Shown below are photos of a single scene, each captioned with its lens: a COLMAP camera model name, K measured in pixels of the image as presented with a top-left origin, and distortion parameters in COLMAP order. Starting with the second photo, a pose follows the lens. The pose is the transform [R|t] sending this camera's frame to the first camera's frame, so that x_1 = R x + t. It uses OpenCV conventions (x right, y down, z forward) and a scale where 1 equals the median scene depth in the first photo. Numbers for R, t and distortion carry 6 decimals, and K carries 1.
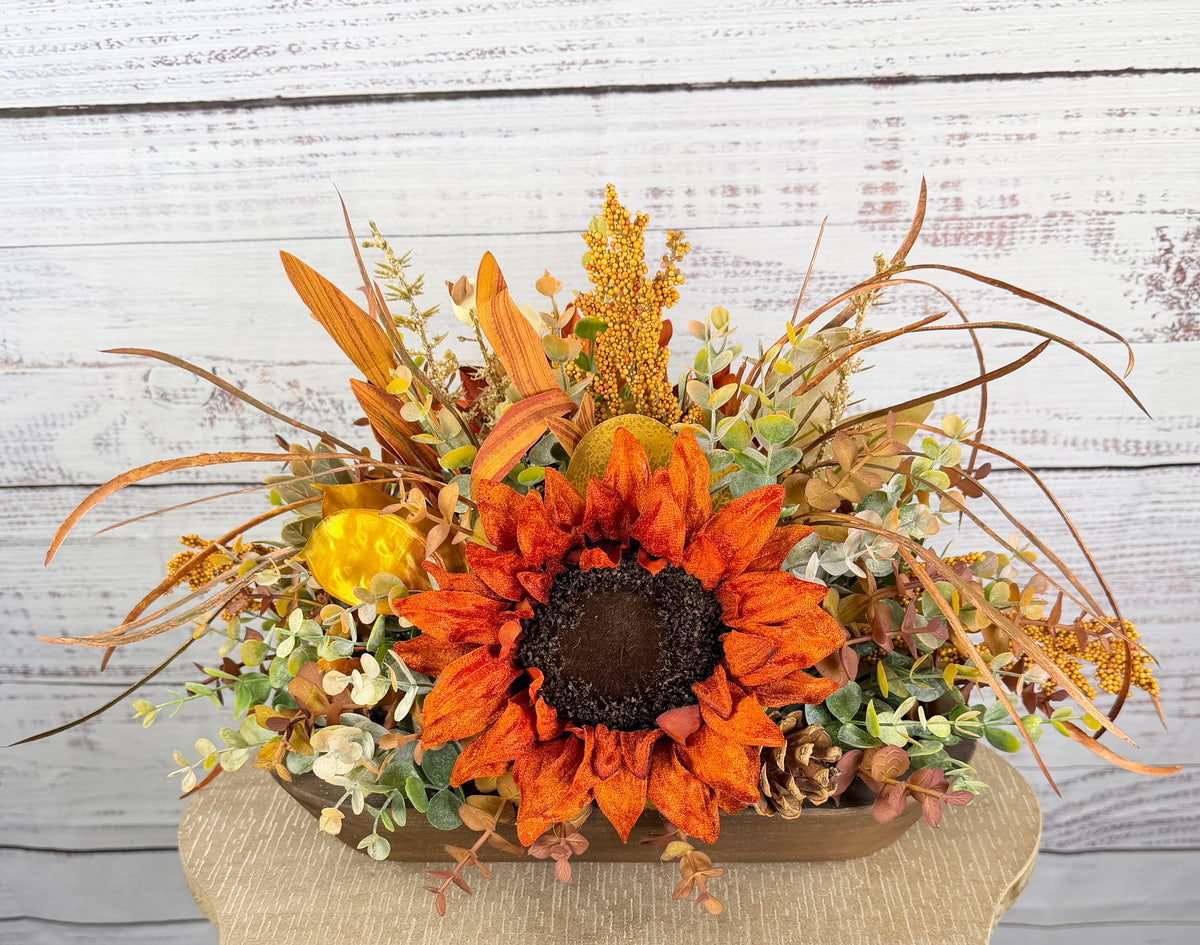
lens RADIAL K [[1301.9, 0, 602.7], [0, 1301.9, 715.5], [0, 0, 1]] dist [0.125999, -0.243109]
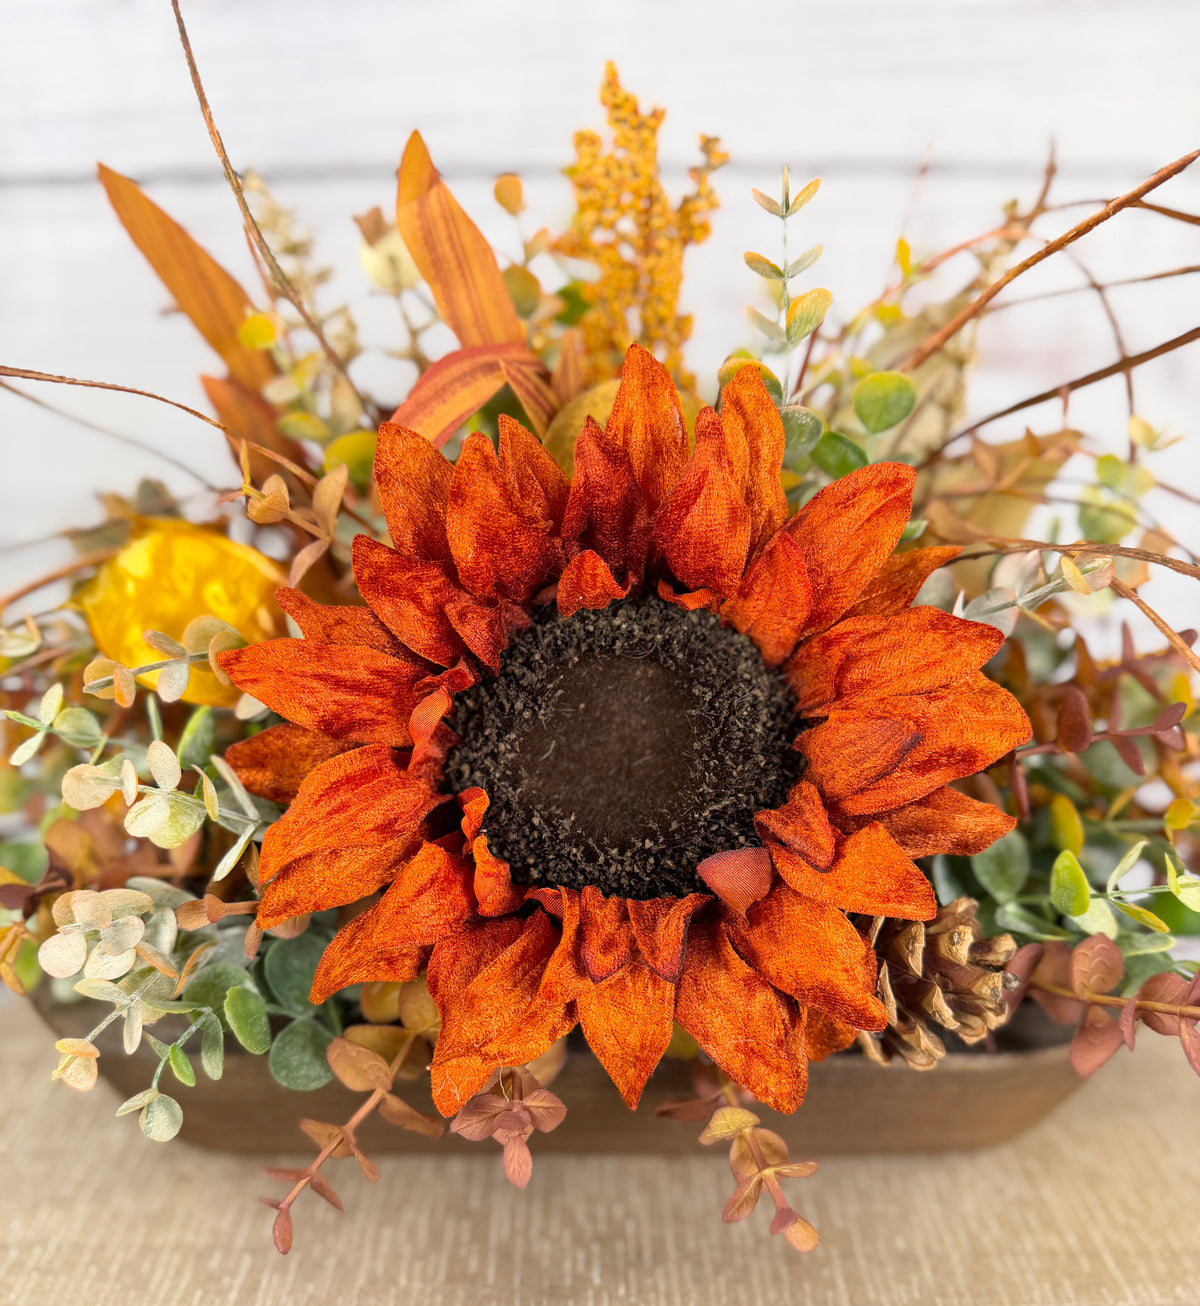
lens RADIAL K [[1187.0, 0, 600.7], [0, 1187.0, 802.8], [0, 0, 1]] dist [0.163574, -0.519609]
pose [[0.998525, 0.014958, 0.052192, -0.023619], [-0.004487, 0.980744, -0.195247, 0.069629], [-0.054108, 0.194724, 0.979364, 0.490501]]
